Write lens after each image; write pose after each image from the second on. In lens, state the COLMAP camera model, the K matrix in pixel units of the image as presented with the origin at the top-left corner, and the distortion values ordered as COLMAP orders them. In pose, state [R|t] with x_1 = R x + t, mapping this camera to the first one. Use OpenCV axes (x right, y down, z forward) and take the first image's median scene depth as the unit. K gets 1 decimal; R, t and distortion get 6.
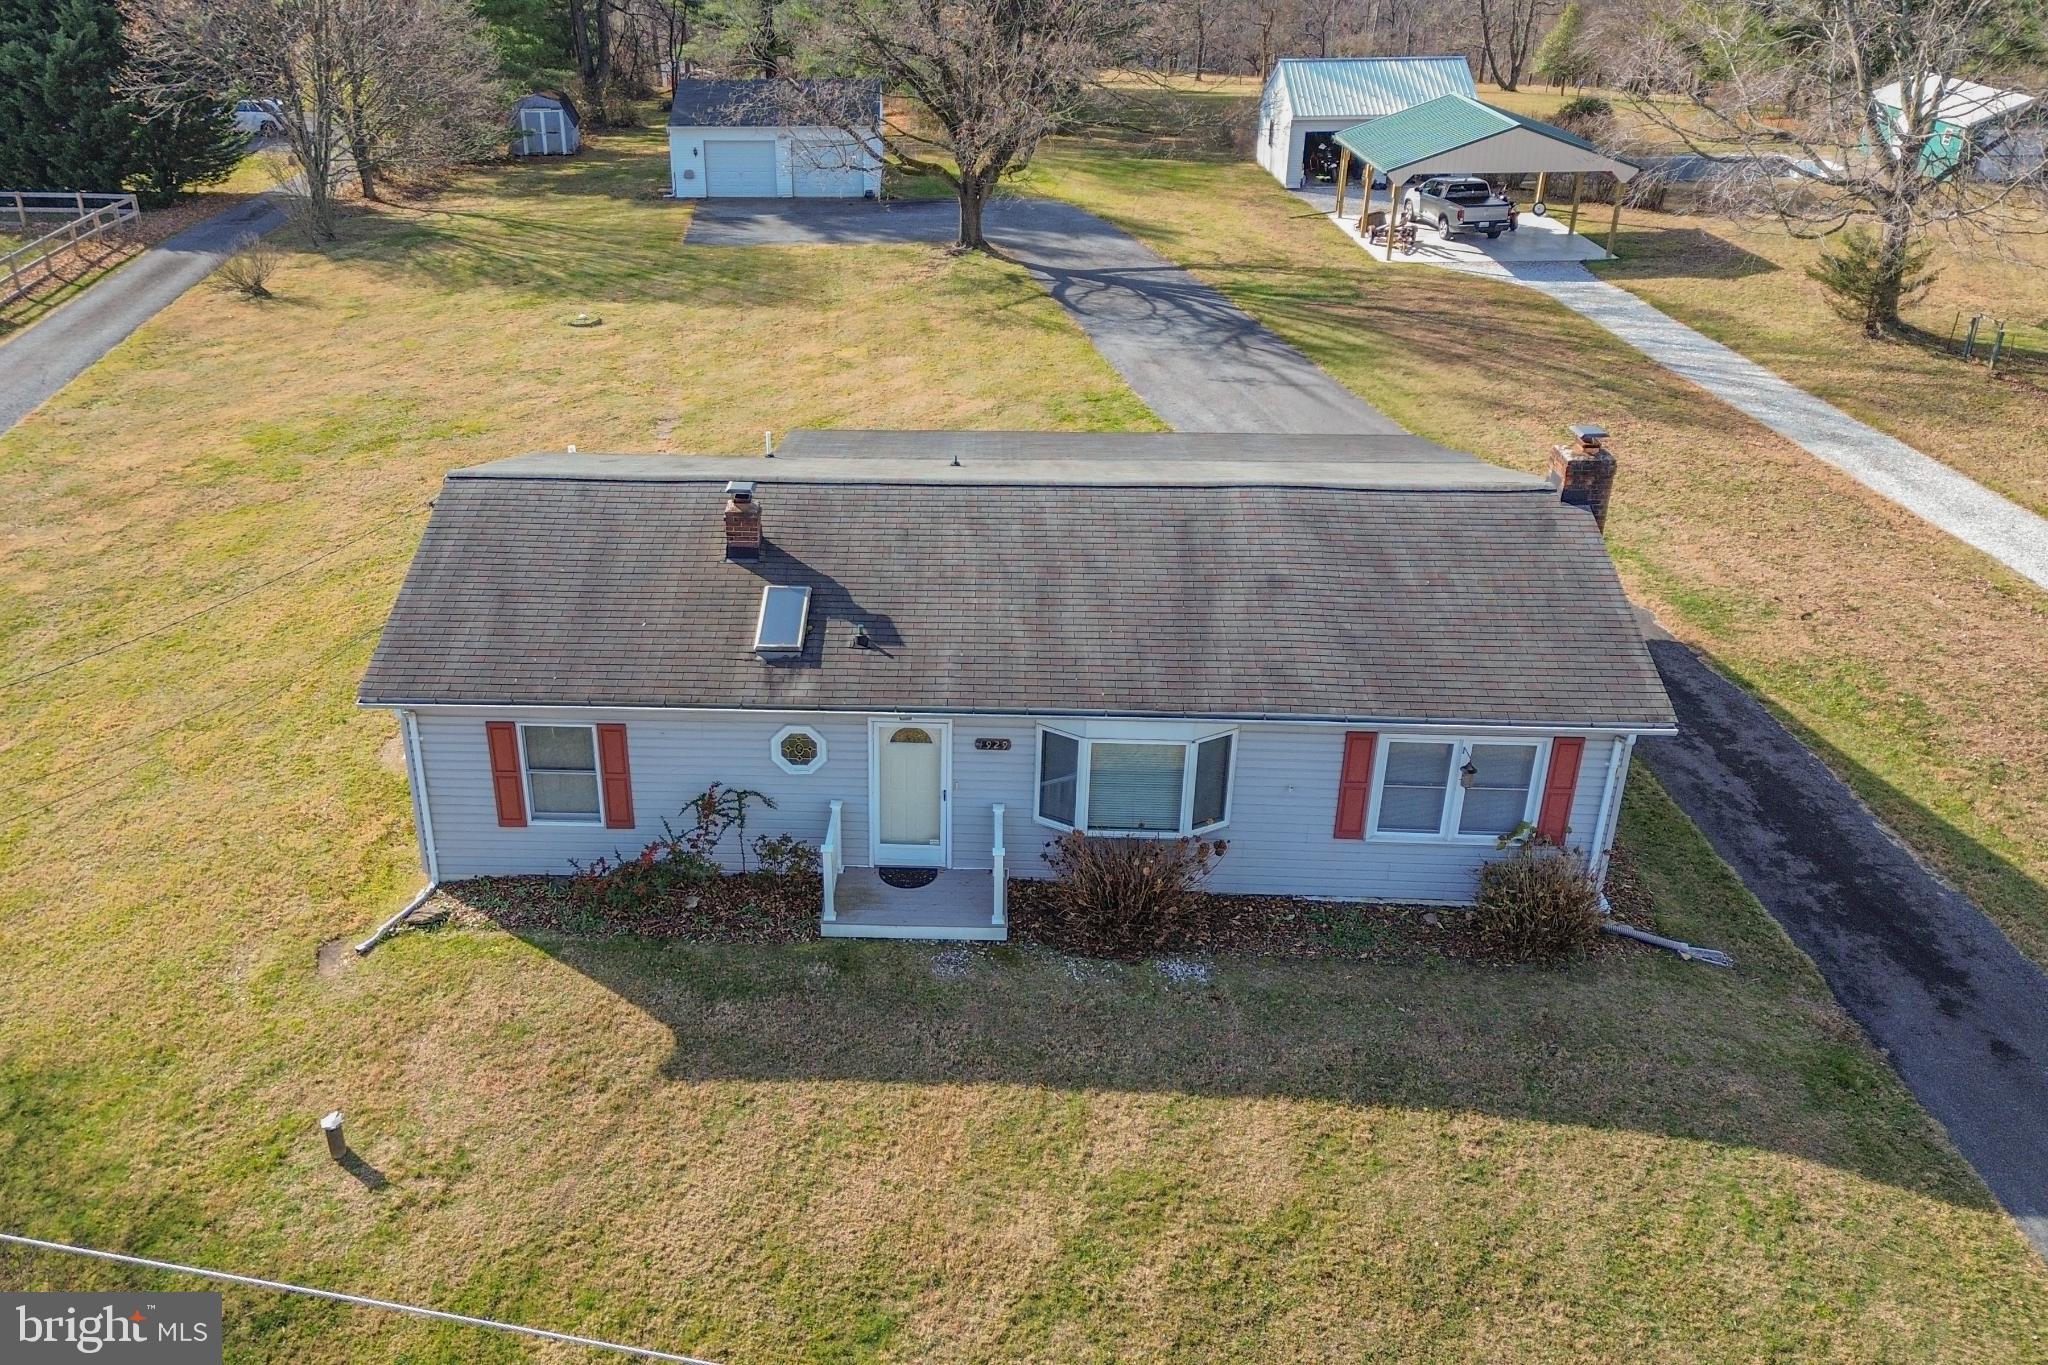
lens RADIAL K [[1692.7, 0, 897.2], [0, 1692.7, 695.9], [0, 0, 1]] dist [0.079917, -0.084813]
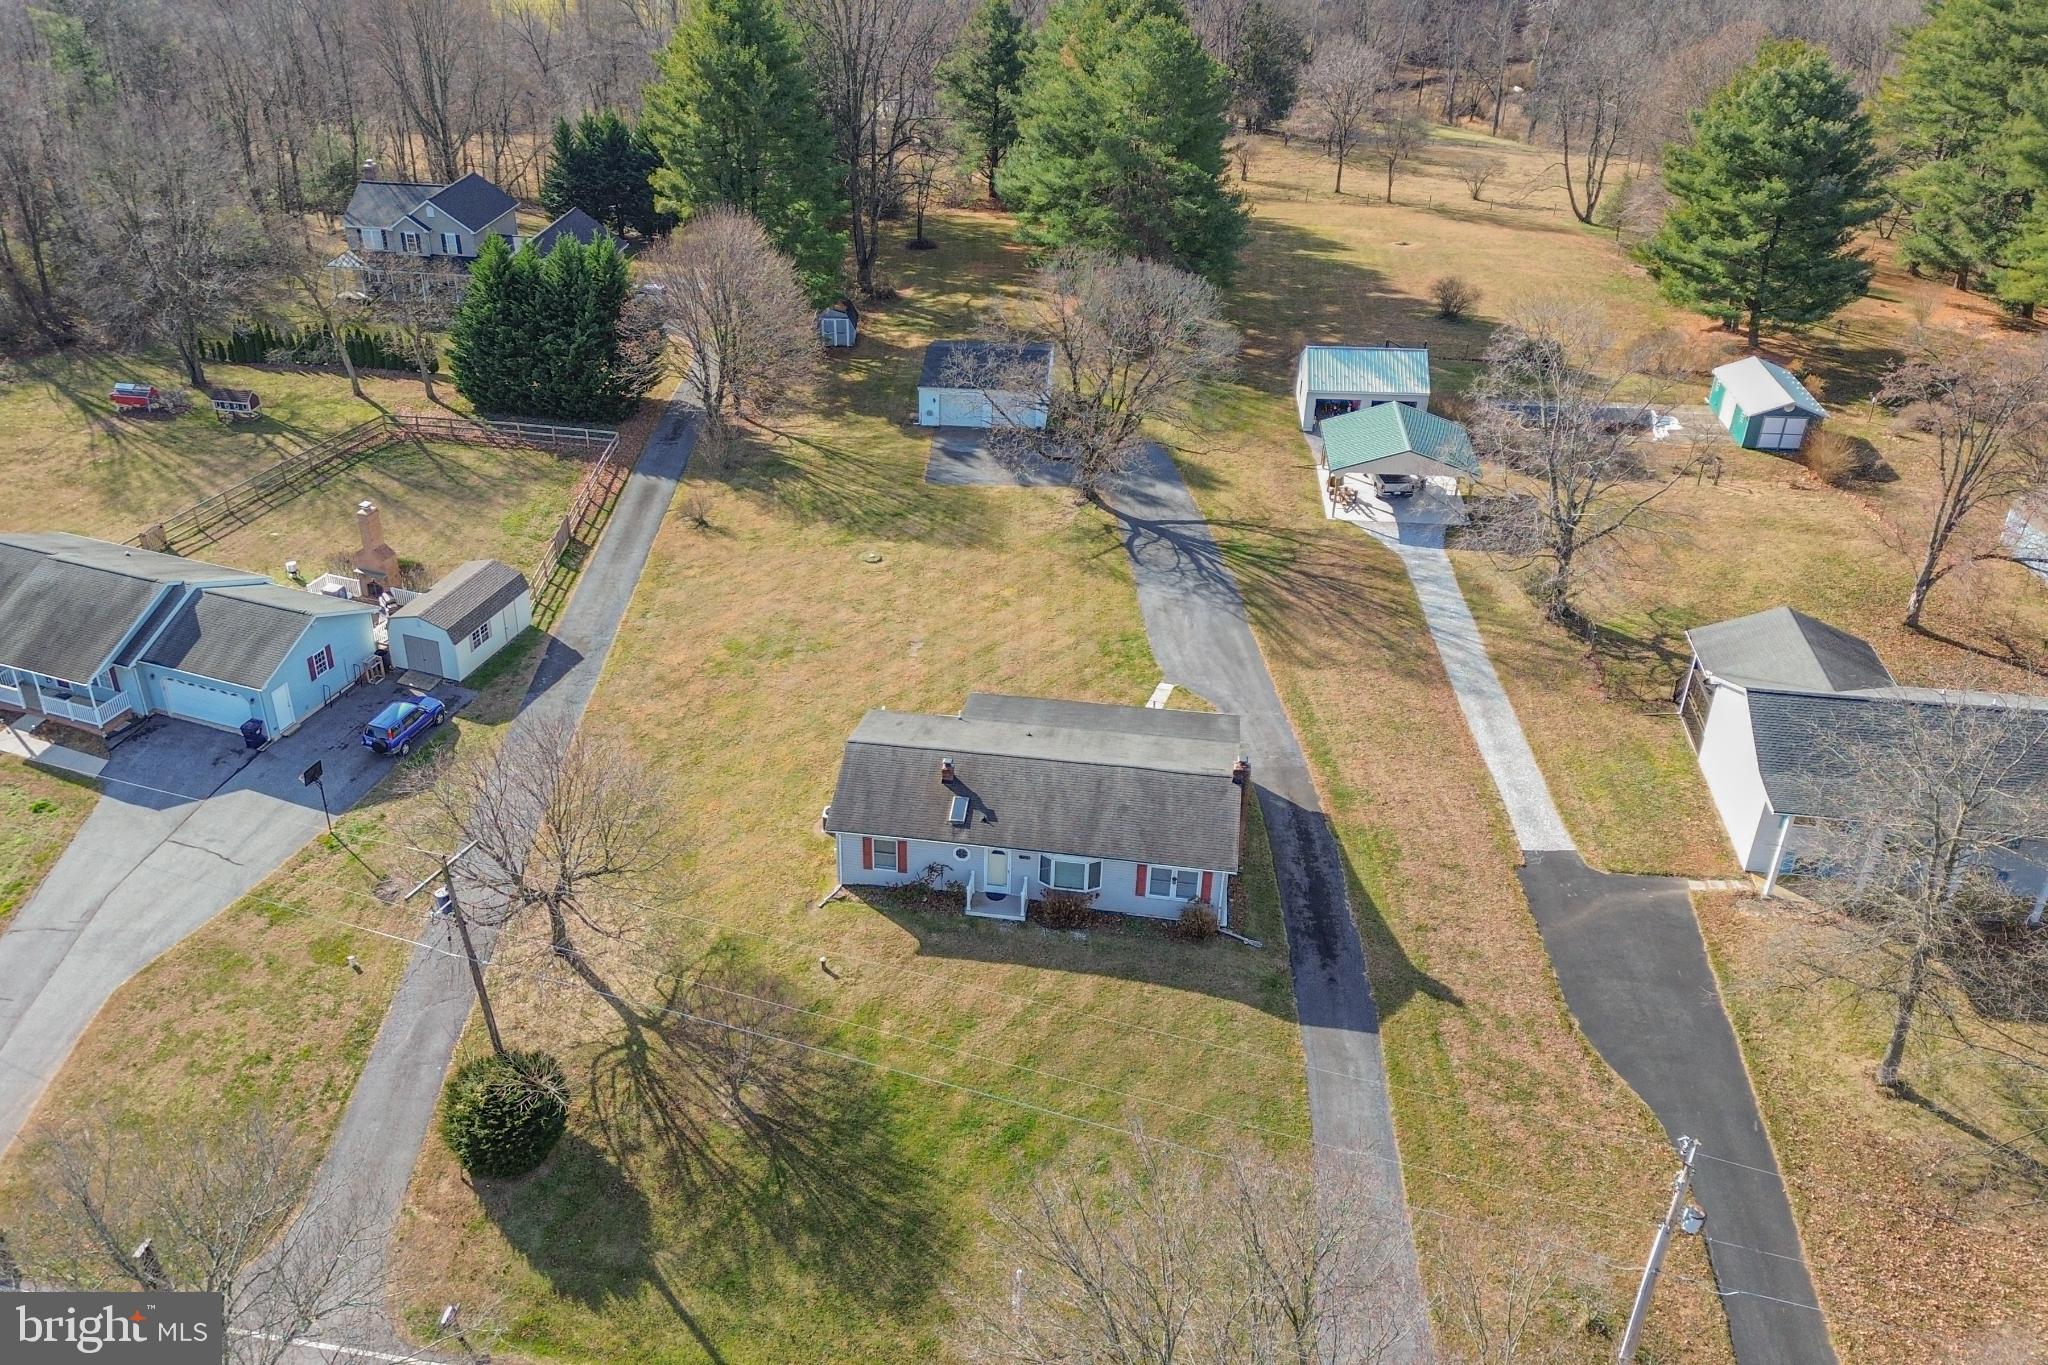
lens RADIAL K [[1692.7, 0, 896.9], [0, 1692.7, 681.0], [0, 0, 1]] dist [0.079917, -0.084813]
pose [[0.991583, 0.061898, -0.113722, 0.153736], [-0.055146, 0.996577, 0.061587, -0.459465], [0.117145, -0.054797, 0.991602, -2.031637]]
